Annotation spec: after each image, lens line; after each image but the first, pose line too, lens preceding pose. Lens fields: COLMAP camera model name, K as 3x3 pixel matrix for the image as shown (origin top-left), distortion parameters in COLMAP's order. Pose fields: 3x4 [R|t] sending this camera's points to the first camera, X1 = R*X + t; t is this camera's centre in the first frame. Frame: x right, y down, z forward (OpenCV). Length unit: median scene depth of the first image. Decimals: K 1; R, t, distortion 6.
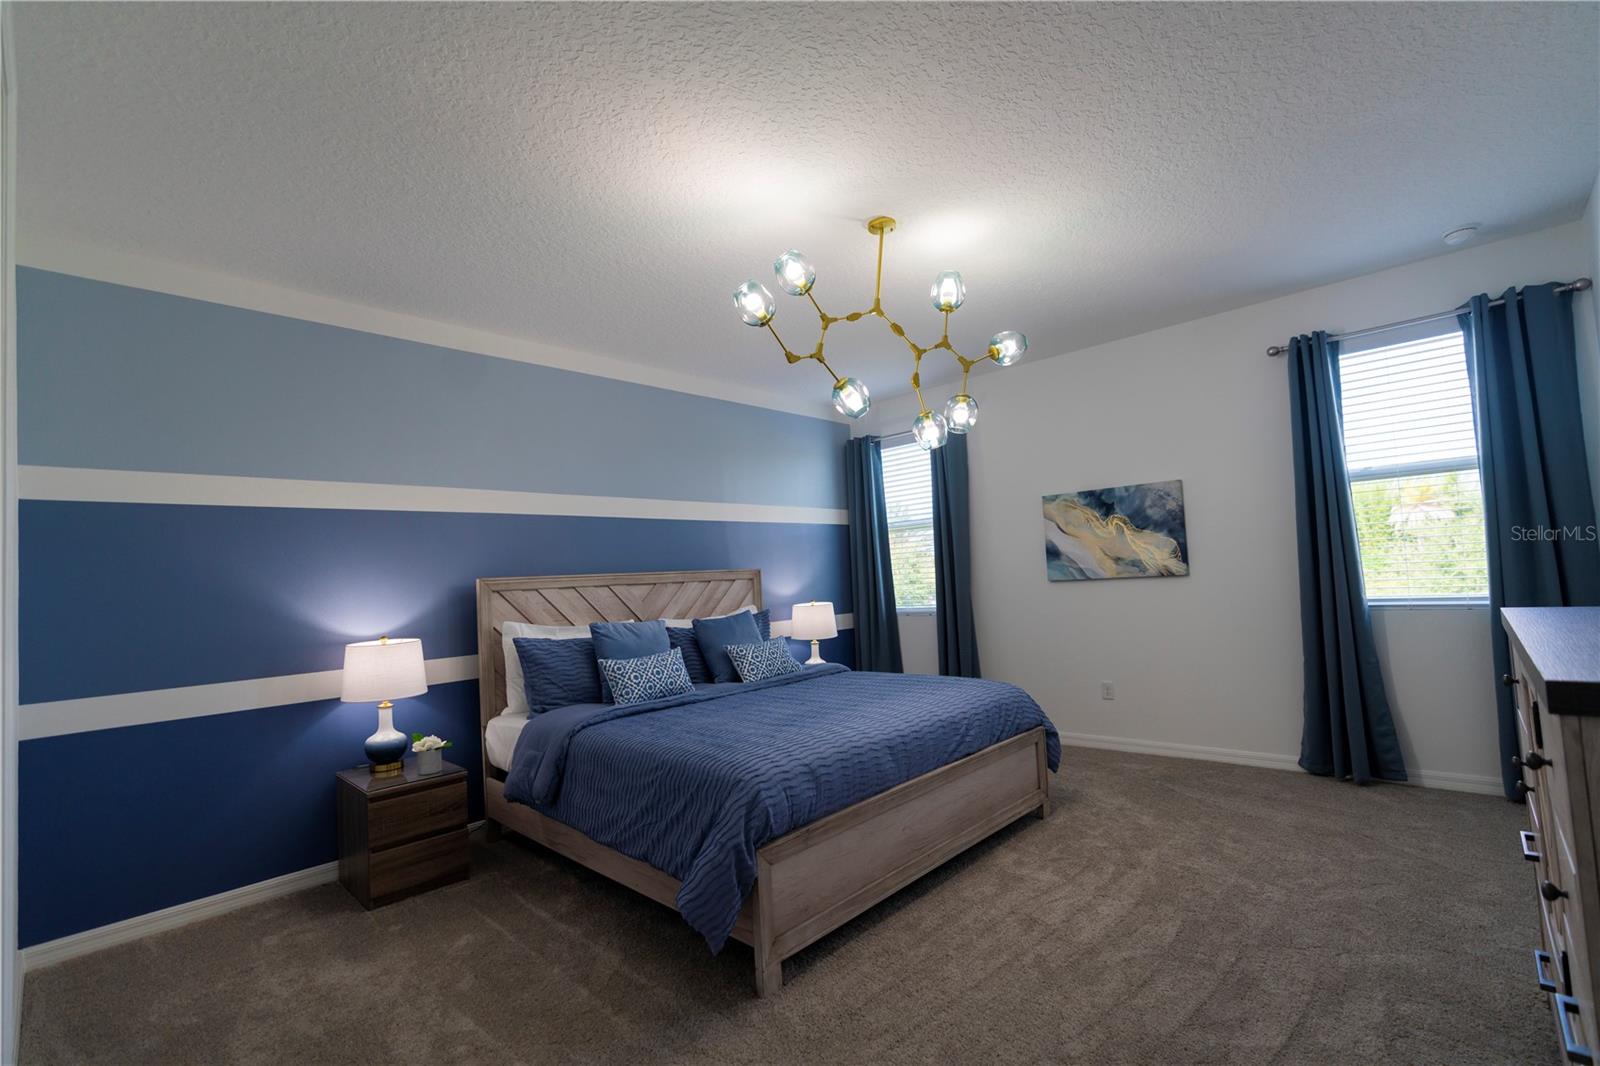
lens RADIAL K [[709.2, 0, 799.1], [0, 709.2, 542.4], [0, 0, 1]] dist [-0.018006, 0.009851]
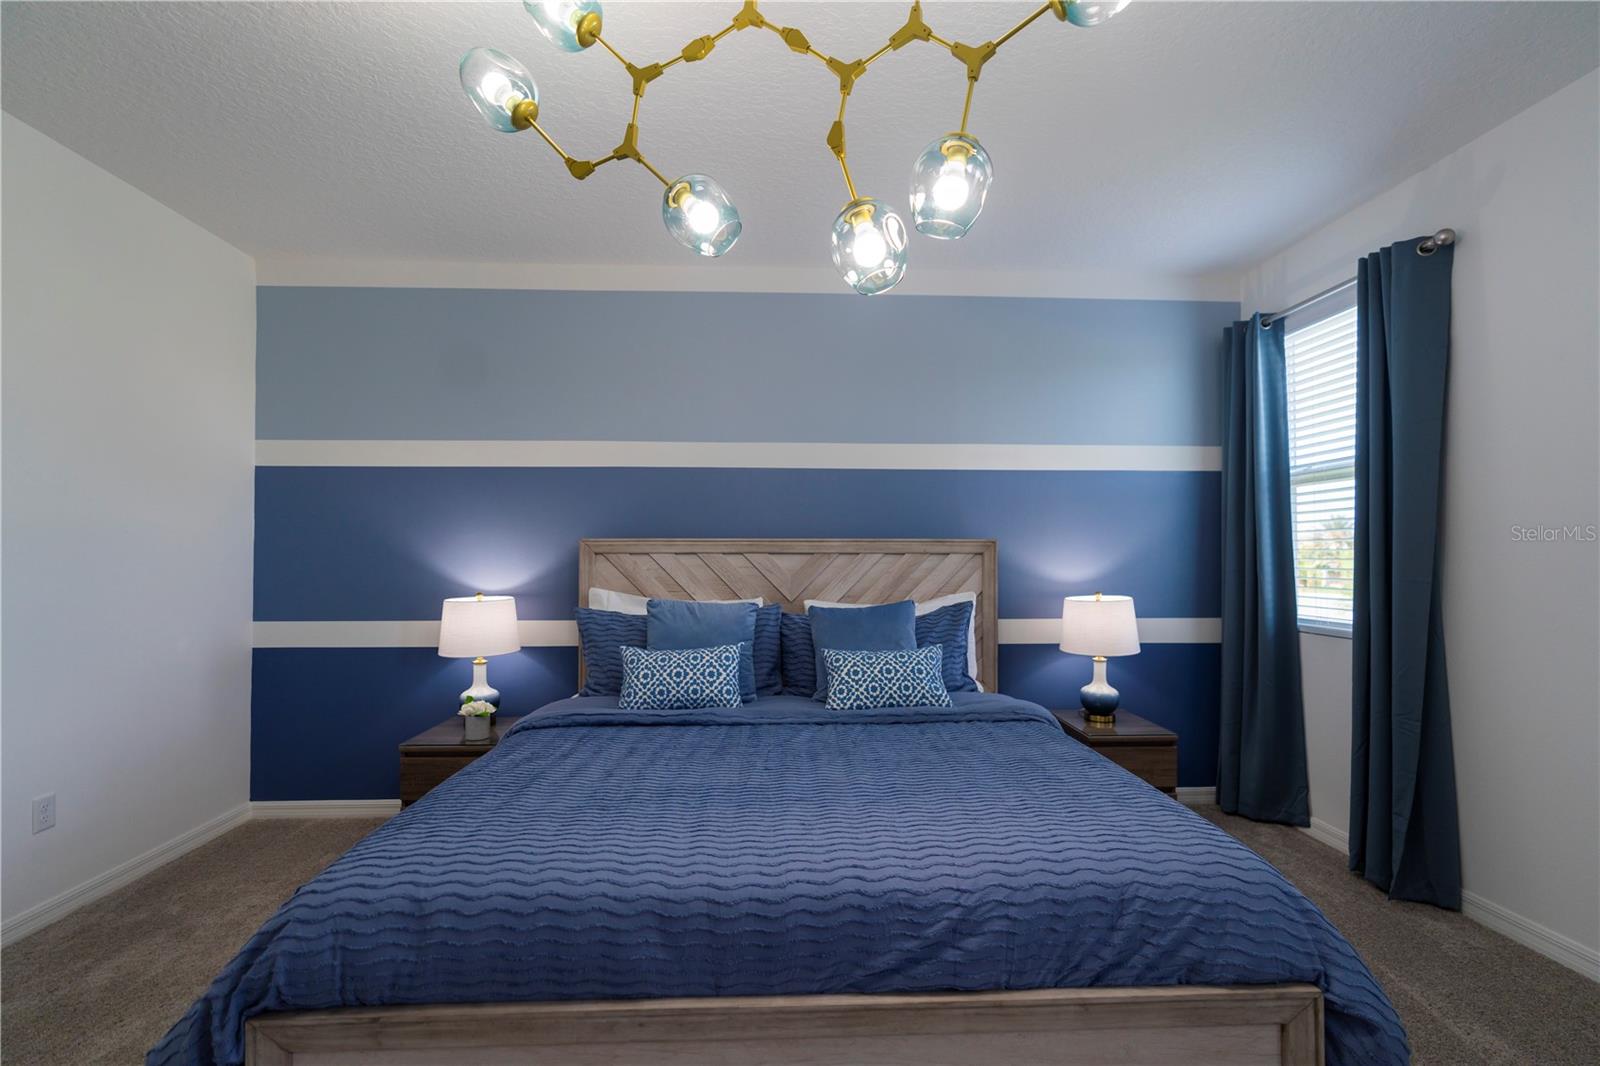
lens RADIAL K [[709.2, 0, 799.1], [0, 709.2, 542.4], [0, 0, 1]] dist [-0.018006, 0.009851]
pose [[0.716730, 0.042808, -0.696036, 0.407907], [-0.001321, 0.998196, 0.060031, 0.000094], [0.697350, -0.042106, 0.715493, 0.563111]]
